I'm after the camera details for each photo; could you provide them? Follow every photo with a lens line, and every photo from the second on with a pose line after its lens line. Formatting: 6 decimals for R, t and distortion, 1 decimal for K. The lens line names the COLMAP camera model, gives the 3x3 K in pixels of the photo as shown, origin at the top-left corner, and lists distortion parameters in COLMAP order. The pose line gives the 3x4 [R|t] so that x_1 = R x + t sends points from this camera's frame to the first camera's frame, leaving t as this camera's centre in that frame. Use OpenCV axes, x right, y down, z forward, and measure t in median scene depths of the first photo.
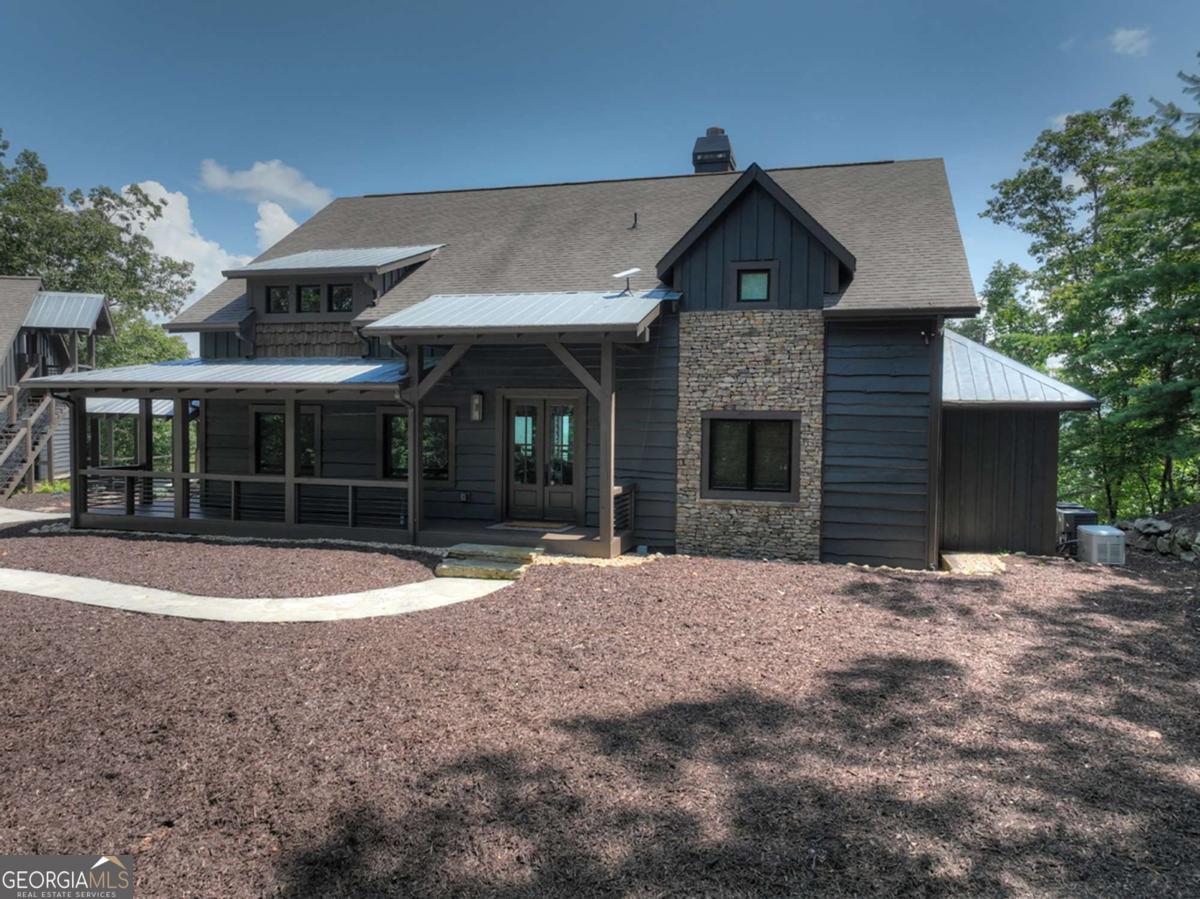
lens RADIAL K [[849.6, 0, 606.5], [0, 849.6, 450.6], [0, 0, 1]] dist [-0.001187, 0.018618]
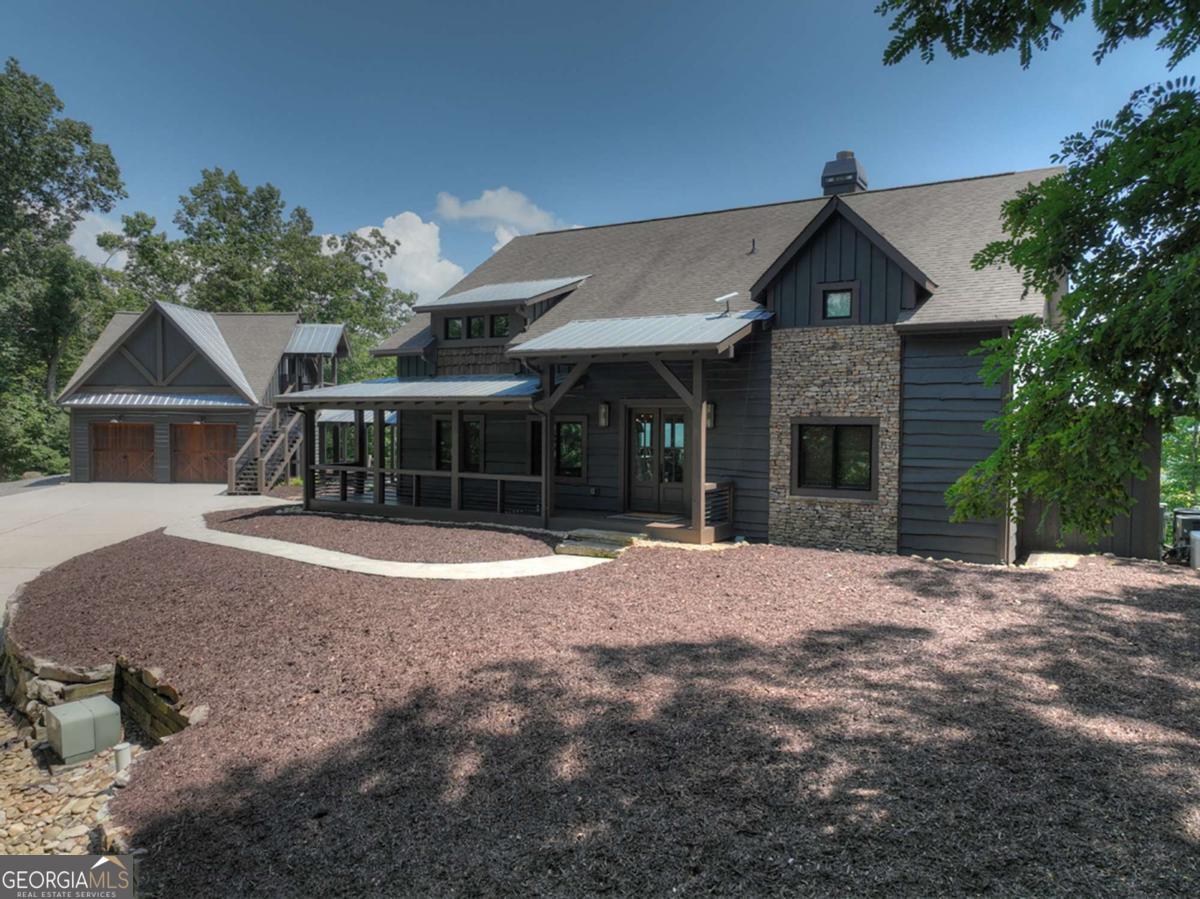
lens RADIAL K [[849.6, 0, 603.8], [0, 849.6, 450.8], [0, 0, 1]] dist [-0.001187, 0.018618]
pose [[0.965854, 0.005061, -0.259038, 0.168528], [-0.007576, 0.999933, -0.008712, 0.009503], [0.258976, 0.010377, 0.965828, -0.151134]]
